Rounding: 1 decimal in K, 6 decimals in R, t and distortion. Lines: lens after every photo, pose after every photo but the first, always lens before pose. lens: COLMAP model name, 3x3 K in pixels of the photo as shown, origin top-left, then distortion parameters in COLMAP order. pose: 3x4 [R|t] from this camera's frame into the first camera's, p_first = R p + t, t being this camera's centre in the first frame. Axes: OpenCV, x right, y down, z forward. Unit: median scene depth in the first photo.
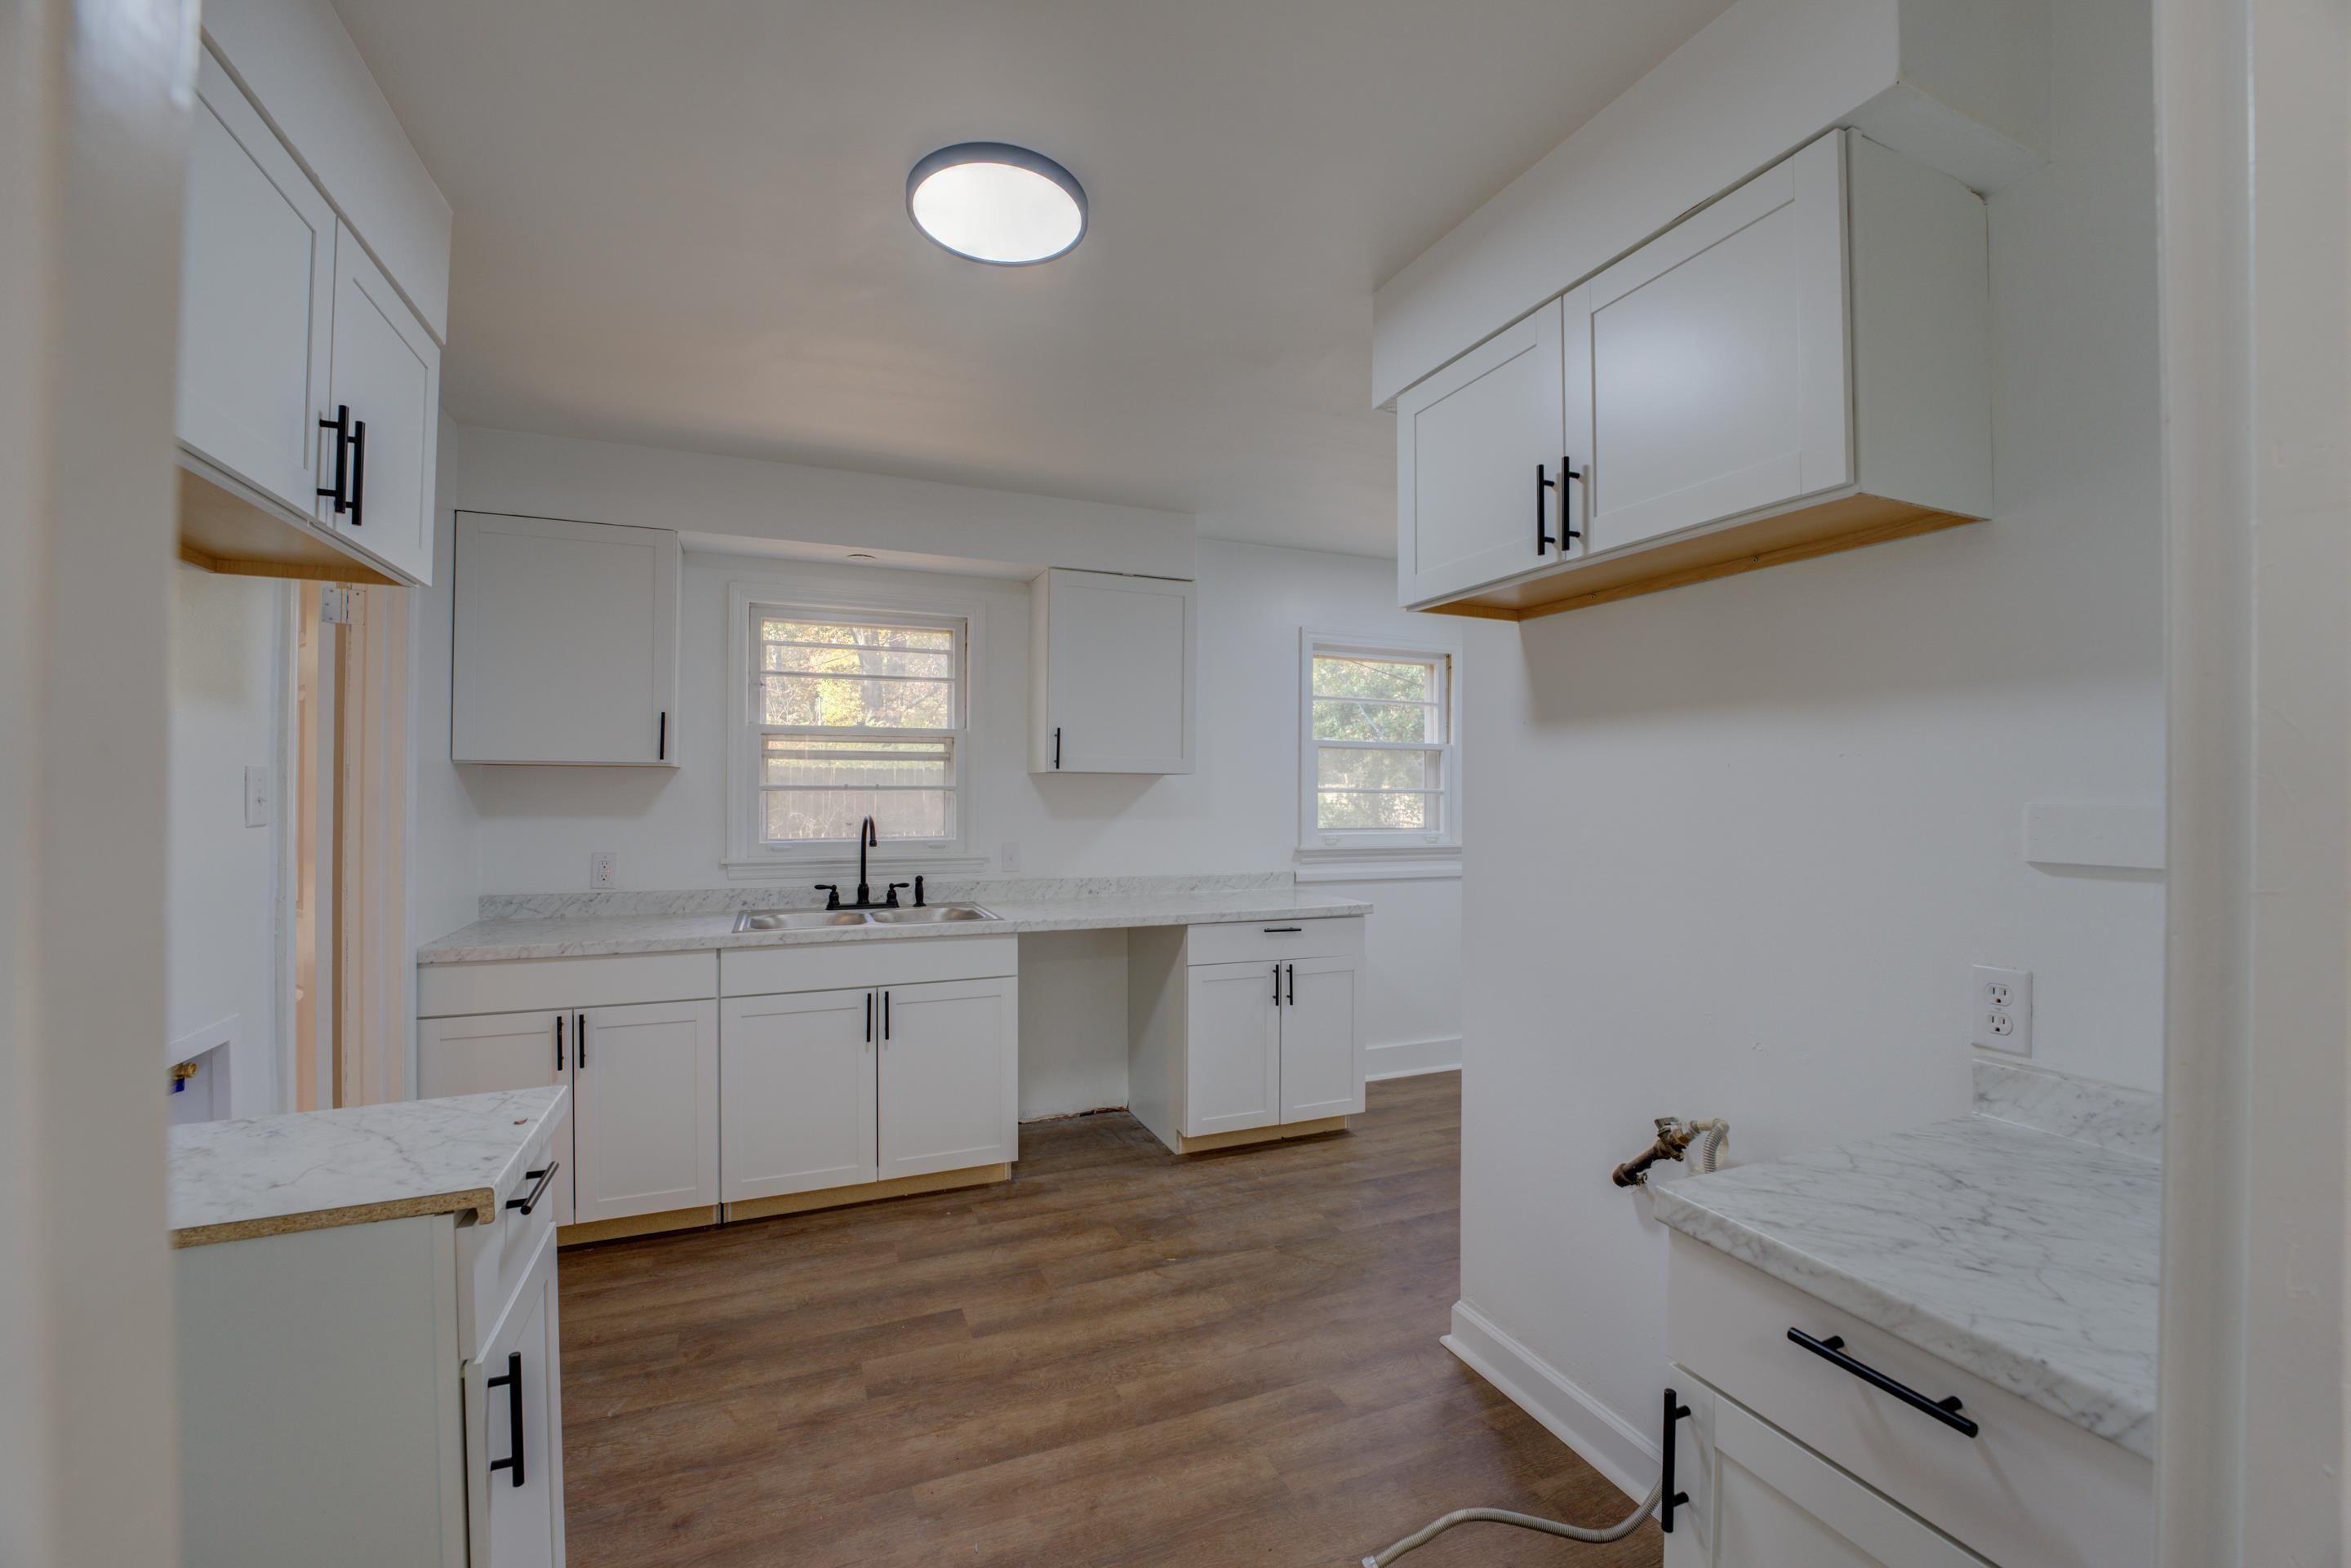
lens RADIAL K [[940.3, 0, 1175.5], [0, 940.3, 784.0], [0, 0, 1]] dist [-0.033086, 0.000106]
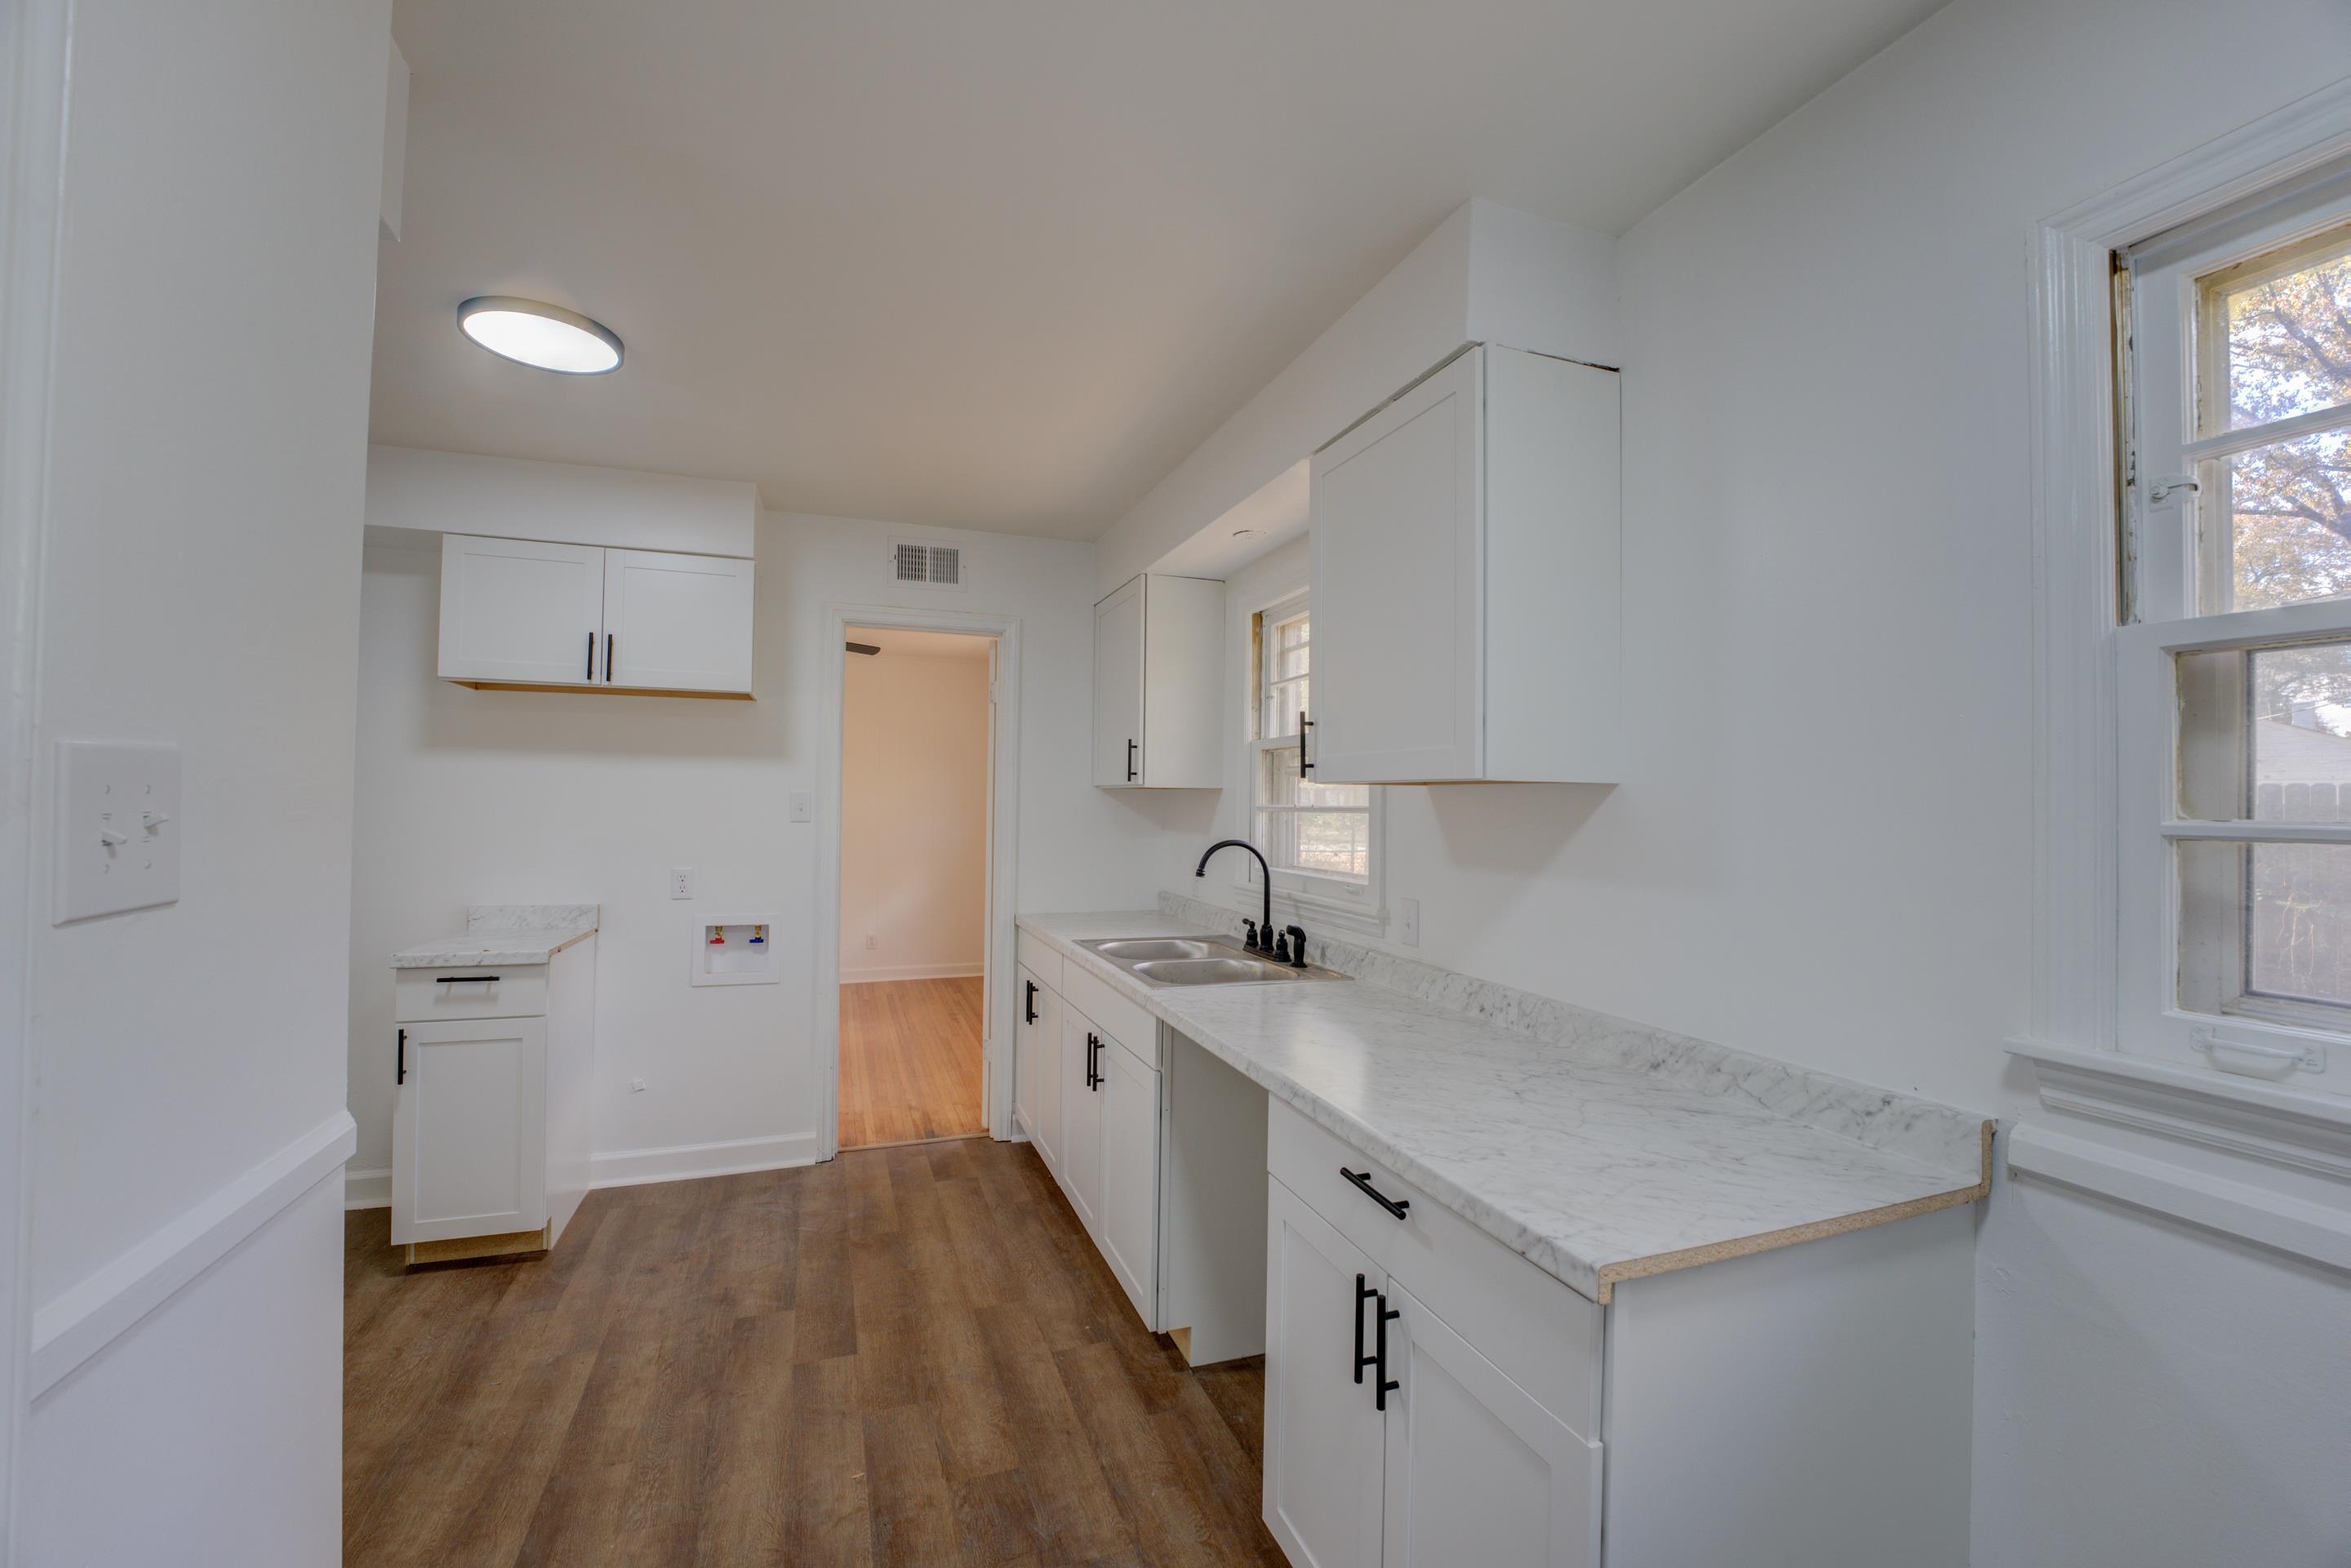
lens RADIAL K [[956.1, 0, 1166.6], [0, 956.1, 782.7], [0, 0, 1]] dist [-0.018733, 0.000137]
pose [[-0.058883, -0.025780, -0.997932, 0.675439], [-0.006617, 0.999655, -0.025434, 0.004622], [0.998243, 0.005105, -0.059033, 1.265947]]
